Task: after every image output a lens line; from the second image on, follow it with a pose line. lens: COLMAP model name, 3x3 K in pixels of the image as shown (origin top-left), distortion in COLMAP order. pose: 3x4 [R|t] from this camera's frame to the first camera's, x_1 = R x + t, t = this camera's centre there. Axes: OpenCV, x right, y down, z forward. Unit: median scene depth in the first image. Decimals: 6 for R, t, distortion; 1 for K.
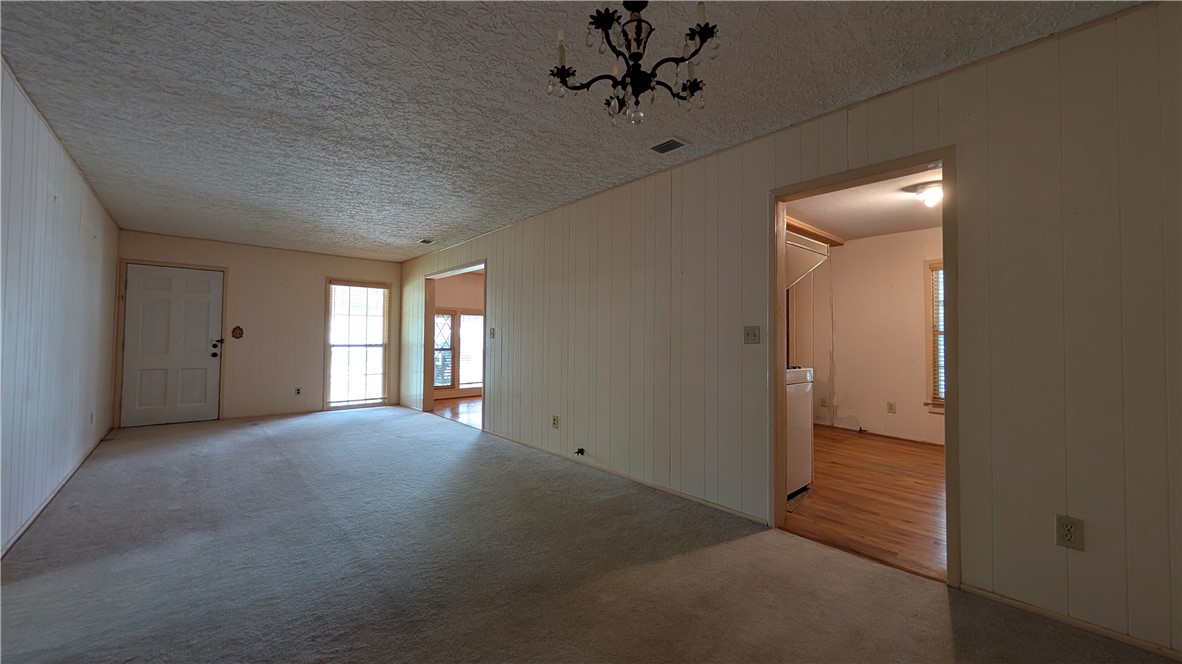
lens RADIAL K [[447.2, 0, 588.0], [0, 447.2, 325.7], [0, 0, 1]] dist [0.001654, 0.000185]
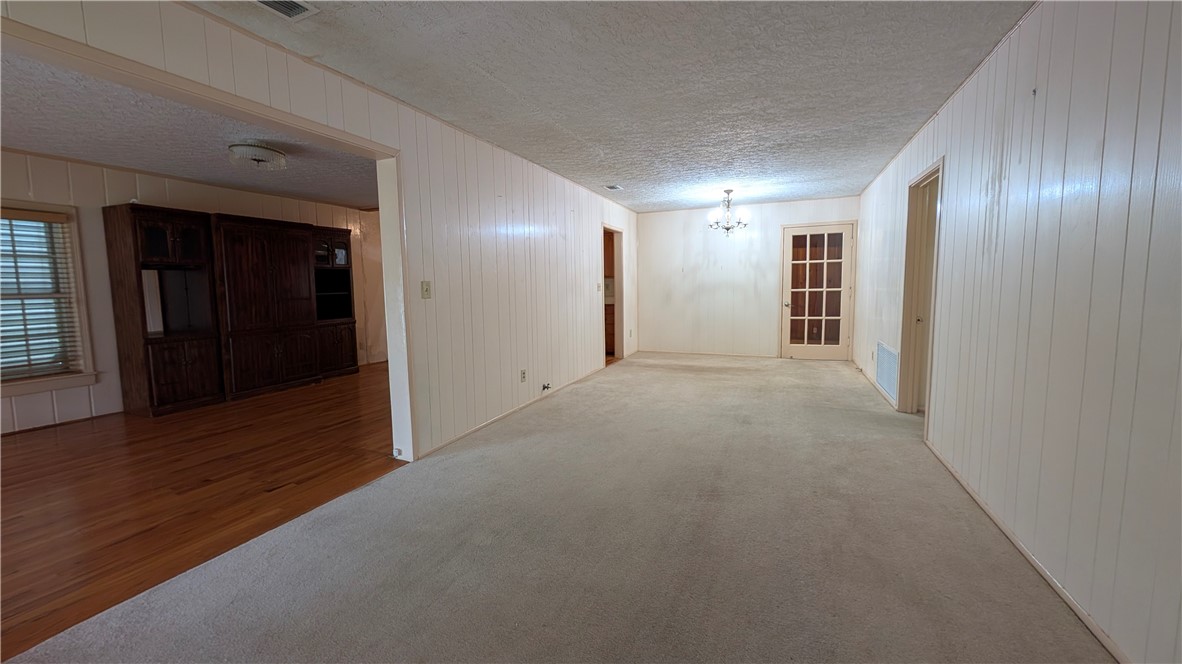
lens RADIAL K [[447.2, 0, 592.1], [0, 447.2, 327.0], [0, 0, 1]] dist [0.001654, 0.000185]
pose [[-0.434452, -0.087582, 0.896427, -0.552390], [-0.012989, 0.995767, 0.090992, 0.005497], [-0.900602, 0.027888, -0.433750, 0.686948]]
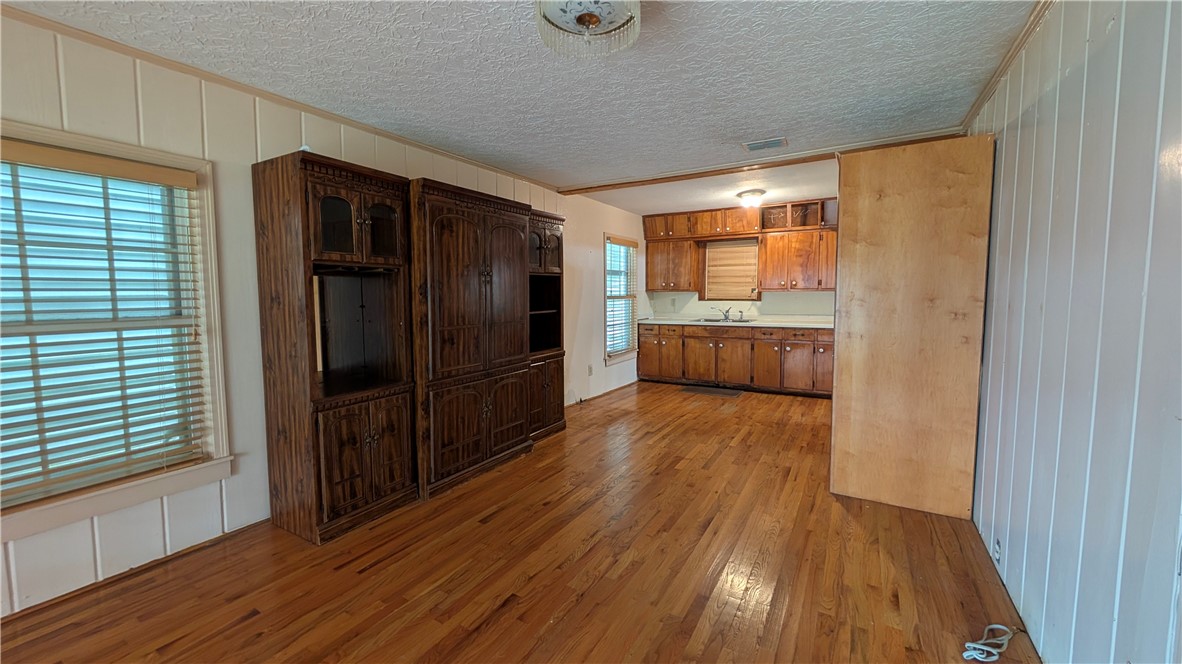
lens RADIAL K [[447.2, 0, 591.7], [0, 447.2, 327.1], [0, 0, 1]] dist [0.001654, 0.000185]
pose [[-0.308635, -0.078149, 0.947965, -0.190565], [-0.019765, 0.996931, 0.075751, 0.001486], [-0.950975, 0.004643, -0.309232, 0.845236]]
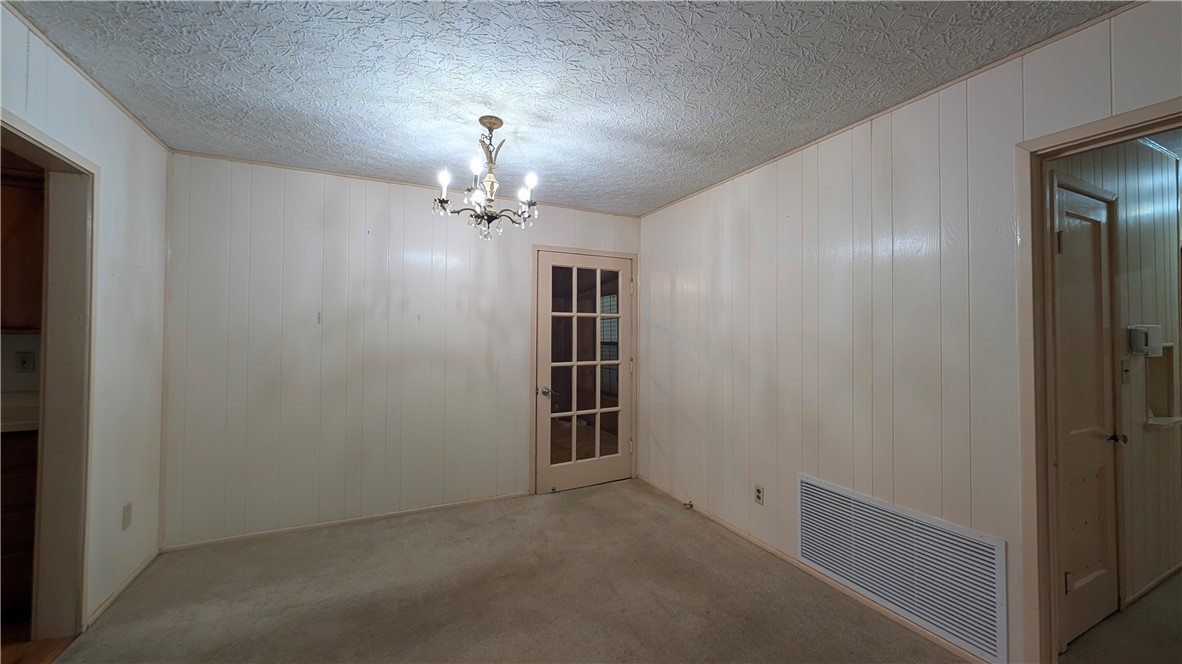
lens RADIAL K [[447.2, 0, 592.2], [0, 447.2, 327.2], [0, 0, 1]] dist [0.001654, 0.000185]
pose [[-0.962882, -0.017330, 0.269365, -0.122891], [-0.027491, 0.999044, -0.033996, -0.015356], [-0.268518, -0.040139, -0.962438, 0.416741]]
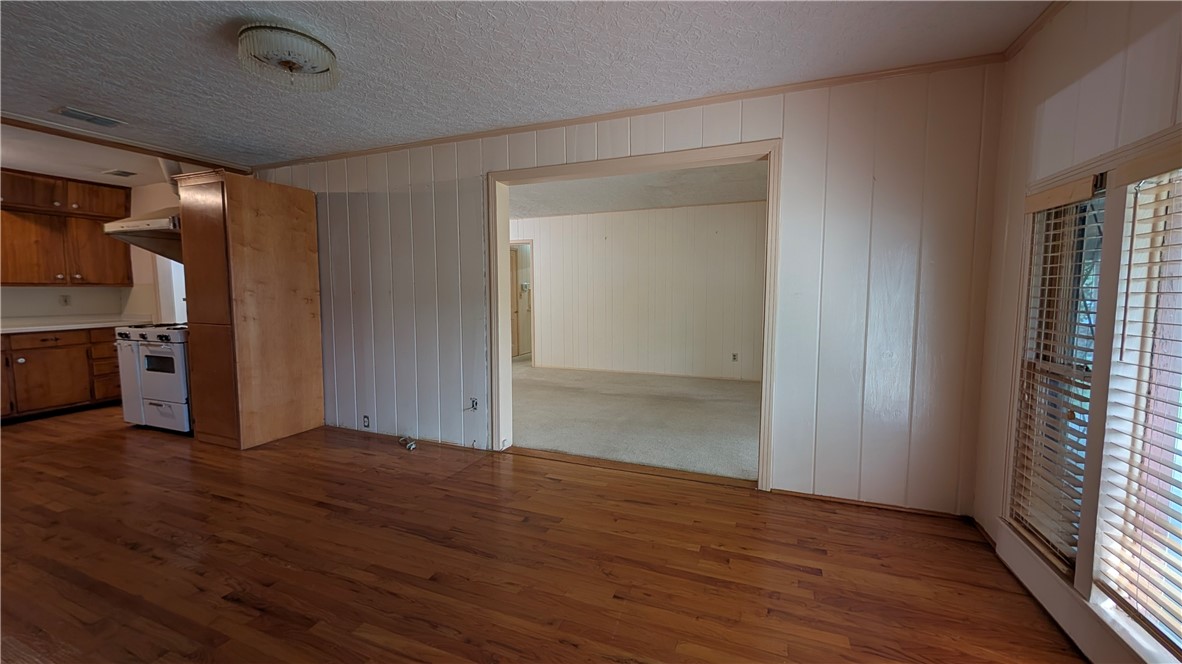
lens RADIAL K [[447.2, 0, 592.8], [0, 447.2, 326.7], [0, 0, 1]] dist [0.001654, 0.000185]
pose [[-0.888581, 0.031454, -0.457639, -0.031639], [0.008942, 0.998644, 0.051277, 0.017686], [0.458632, 0.041472, -0.887658, 1.083771]]
